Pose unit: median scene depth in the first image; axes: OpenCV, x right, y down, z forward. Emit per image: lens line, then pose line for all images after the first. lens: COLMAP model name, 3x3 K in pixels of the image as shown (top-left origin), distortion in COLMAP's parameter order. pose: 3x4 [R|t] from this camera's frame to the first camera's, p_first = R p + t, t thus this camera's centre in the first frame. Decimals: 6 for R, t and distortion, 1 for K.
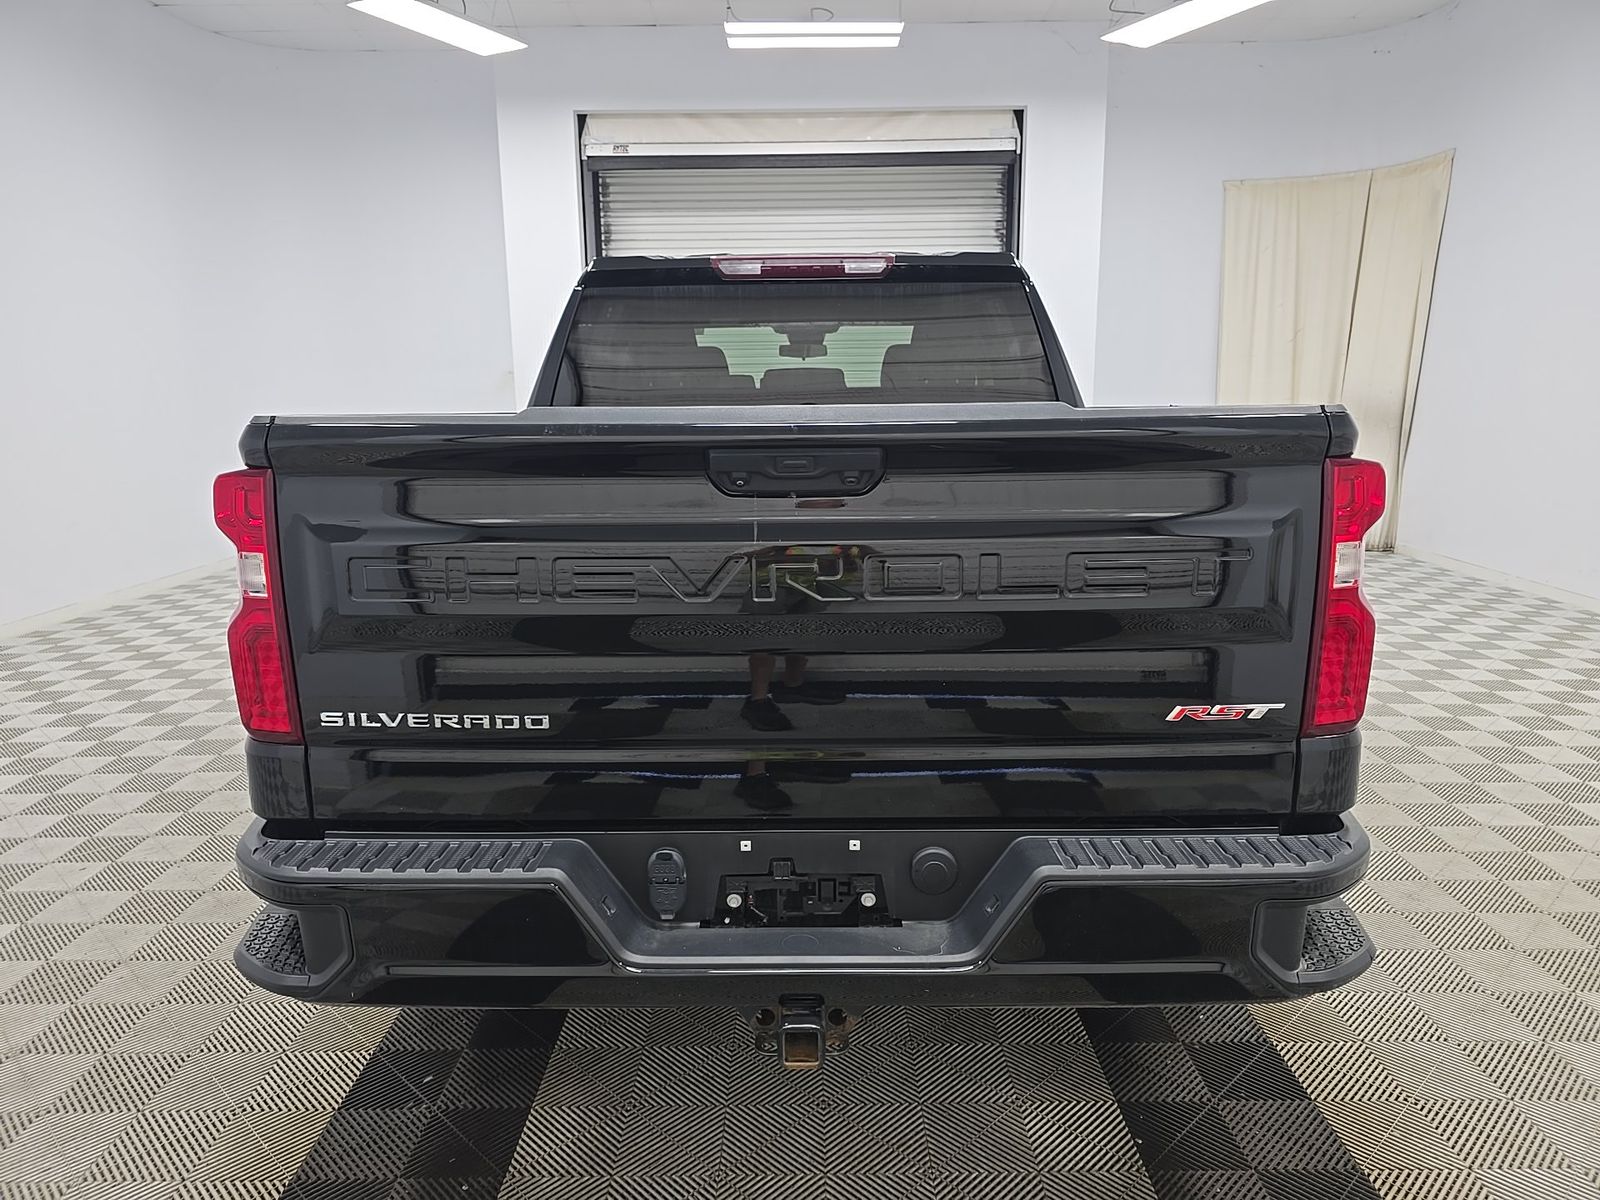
lens RADIAL K [[1096.0, 0, 800.0], [0, 1096.0, 600.0], [0, 0, 1]] dist [0.004932, -0.001711]
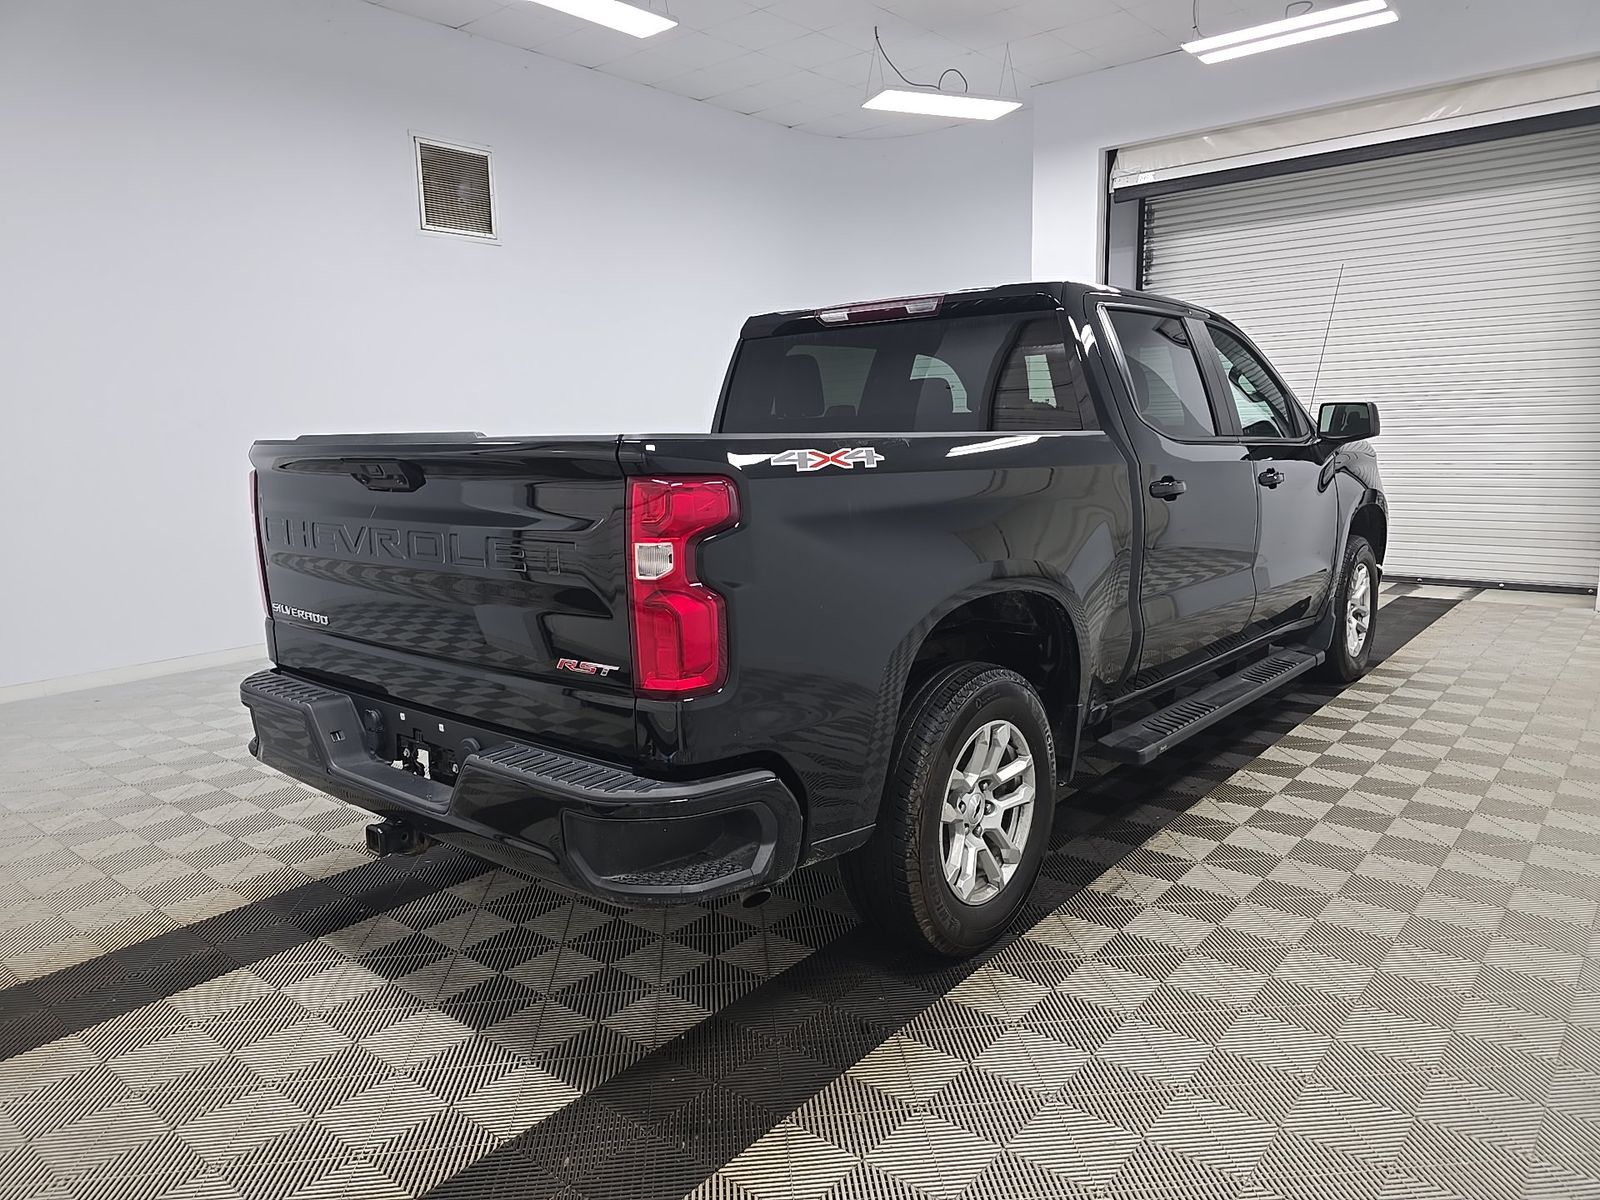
lens RADIAL K [[1081.2, 0, 800.0], [0, 1081.2, 600.0], [0, 0, 1]] dist [0.010141, 0.001555]
pose [[0.774799, 0.090315, -0.625724, 0.636382], [-0.100341, 0.994765, 0.019333, -0.013122], [0.624194, 0.047806, 0.779805, 0.067775]]
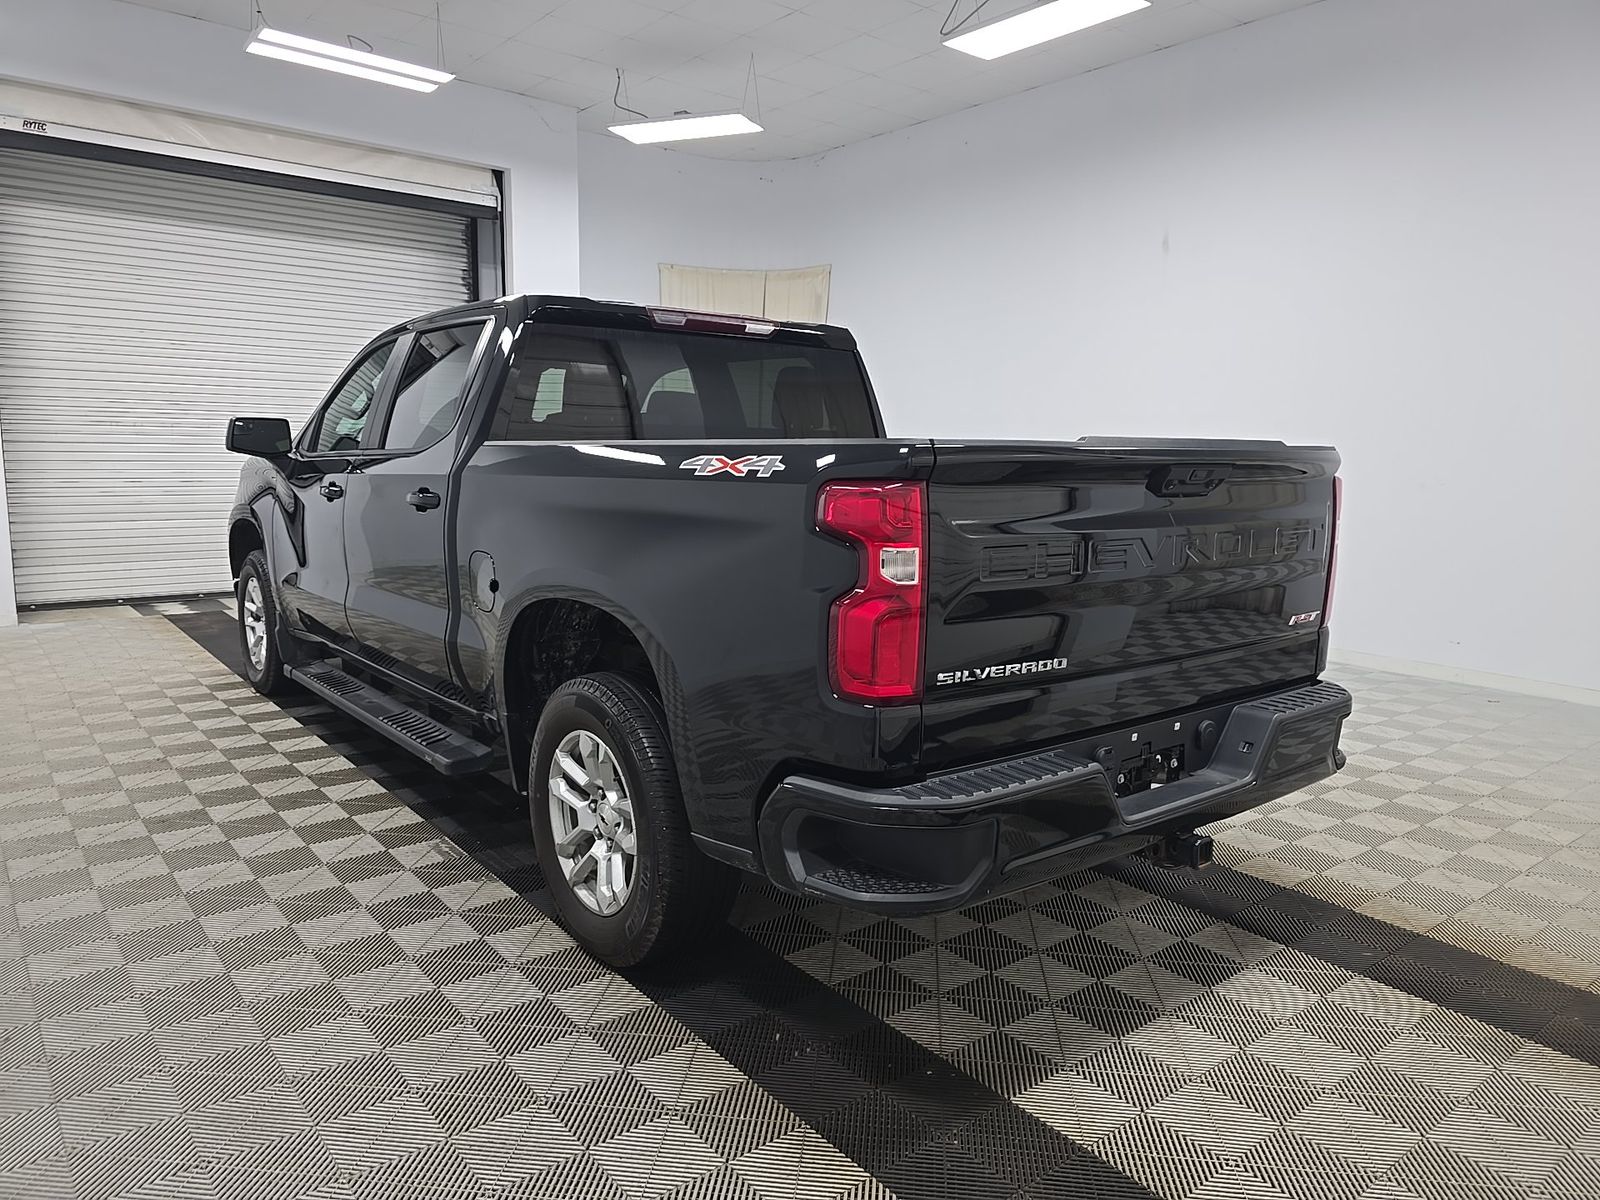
lens RADIAL K [[1096.0, 0, 800.0], [0, 1096.0, 600.0], [0, 0, 1]] dist [0.004932, -0.001711]
pose [[0.778276, -0.059304, 0.625115, -0.624731], [0.086809, 0.996132, -0.013575, 0.010283], [-0.621893, 0.064831, 0.780414, 0.056010]]
